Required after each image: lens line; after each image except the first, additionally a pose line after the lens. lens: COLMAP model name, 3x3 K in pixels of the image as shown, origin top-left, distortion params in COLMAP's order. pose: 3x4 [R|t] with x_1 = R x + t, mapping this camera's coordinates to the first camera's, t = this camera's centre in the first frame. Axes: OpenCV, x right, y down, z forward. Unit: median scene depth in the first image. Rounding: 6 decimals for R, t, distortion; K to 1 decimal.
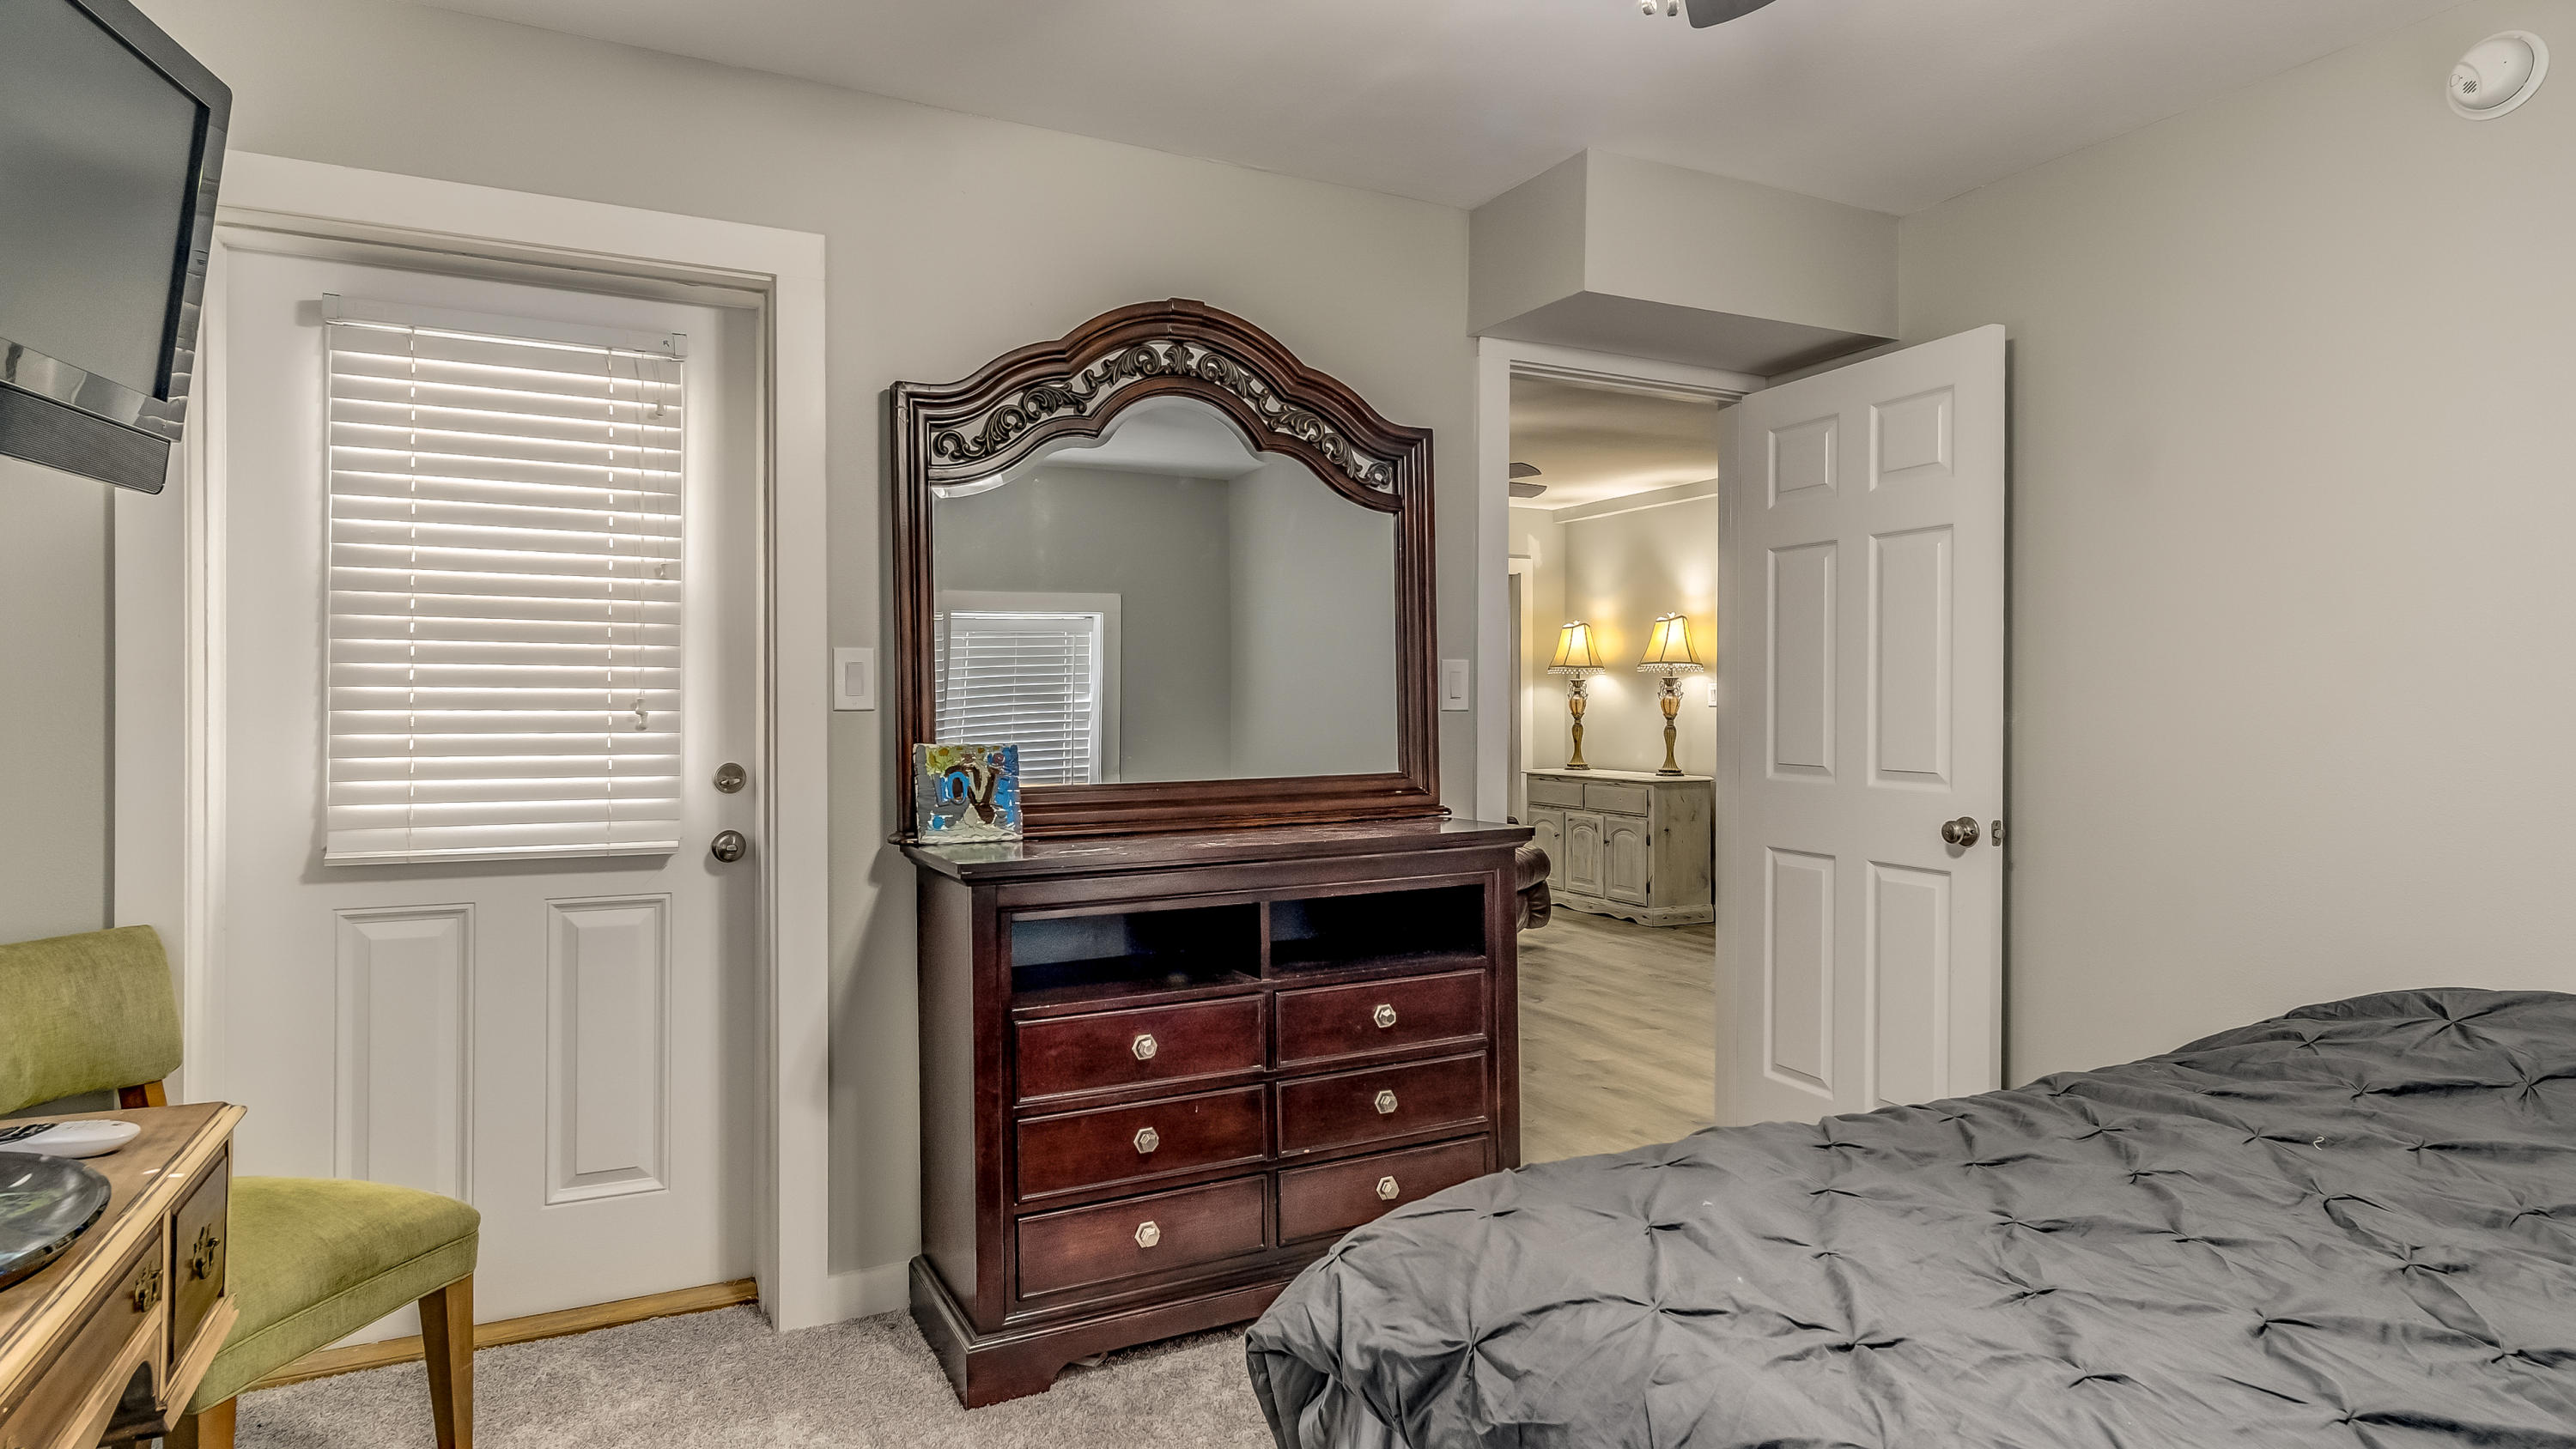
lens RADIAL K [[1387.0, 0, 1289.2], [0, 1387.0, 715.2], [0, 0, 1]] dist [0.003218, 0.001130]
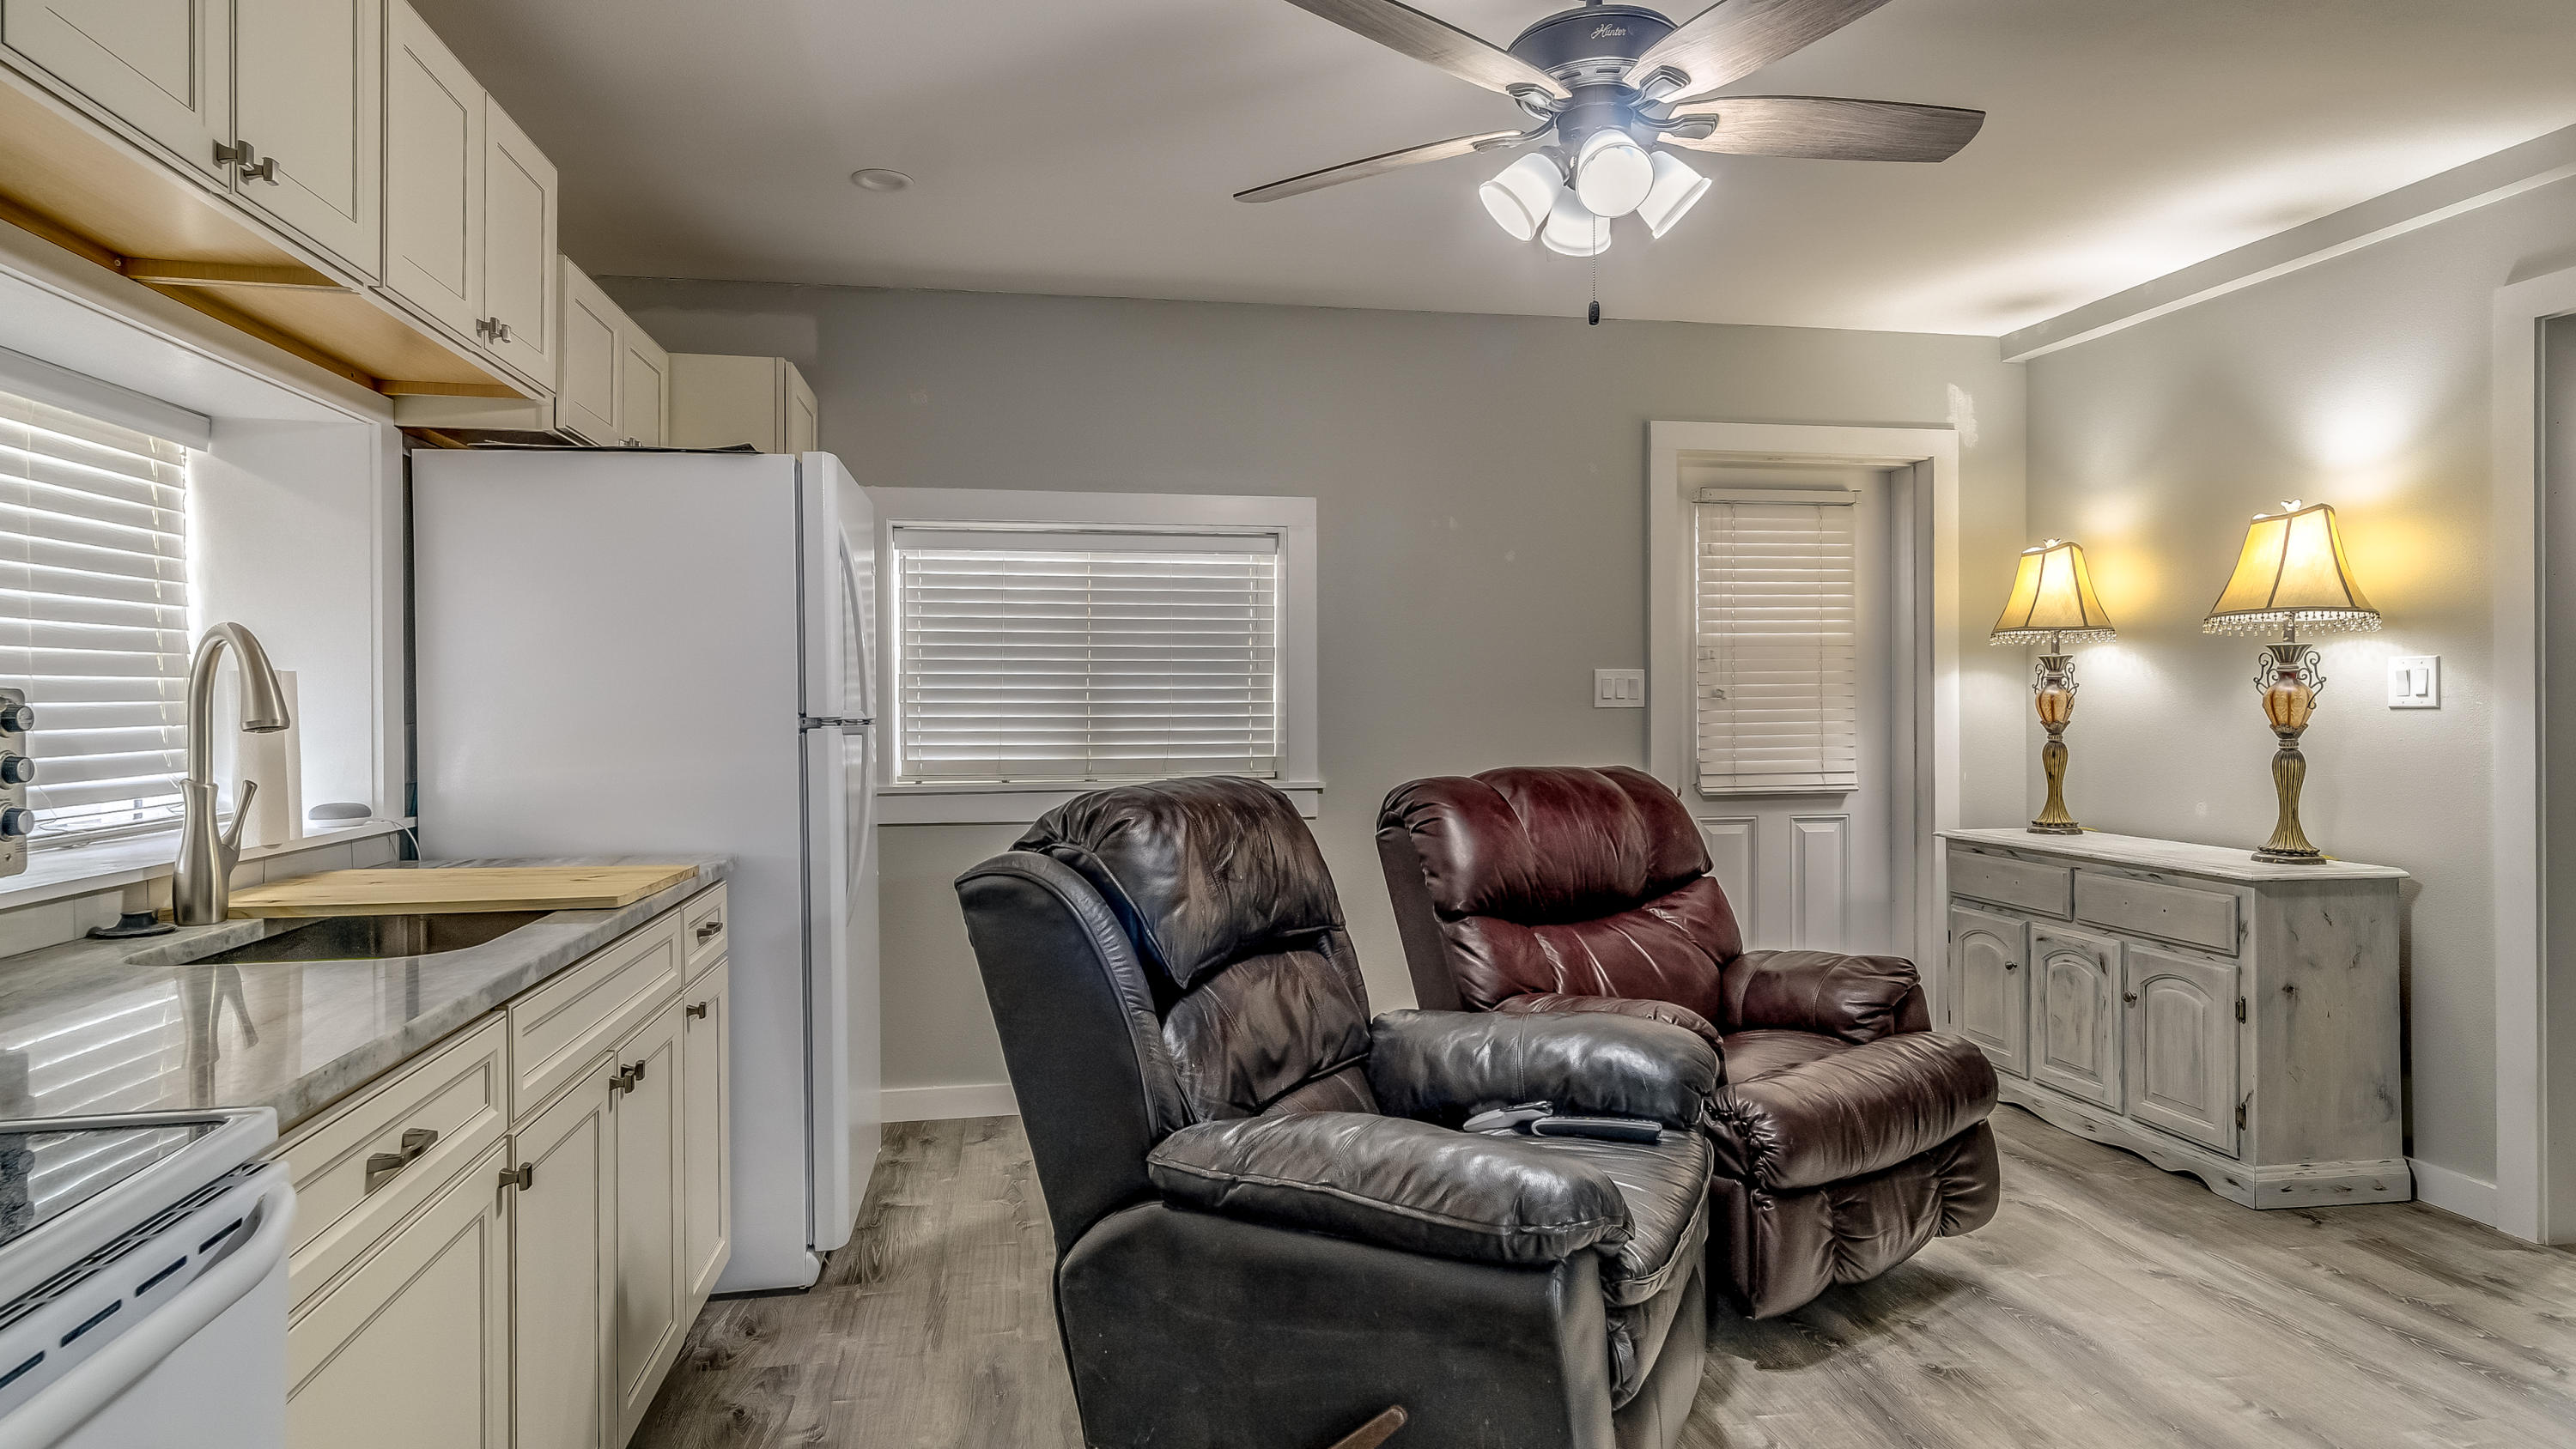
lens RADIAL K [[1387.0, 0, 1292.7], [0, 1387.0, 722.0], [0, 0, 1]] dist [0.003218, 0.001130]
pose [[0.960554, -0.004936, -0.278051, 0.086887], [0.007073, 0.999953, 0.006684, -0.007078], [0.278004, -0.008387, 0.960543, 0.464660]]
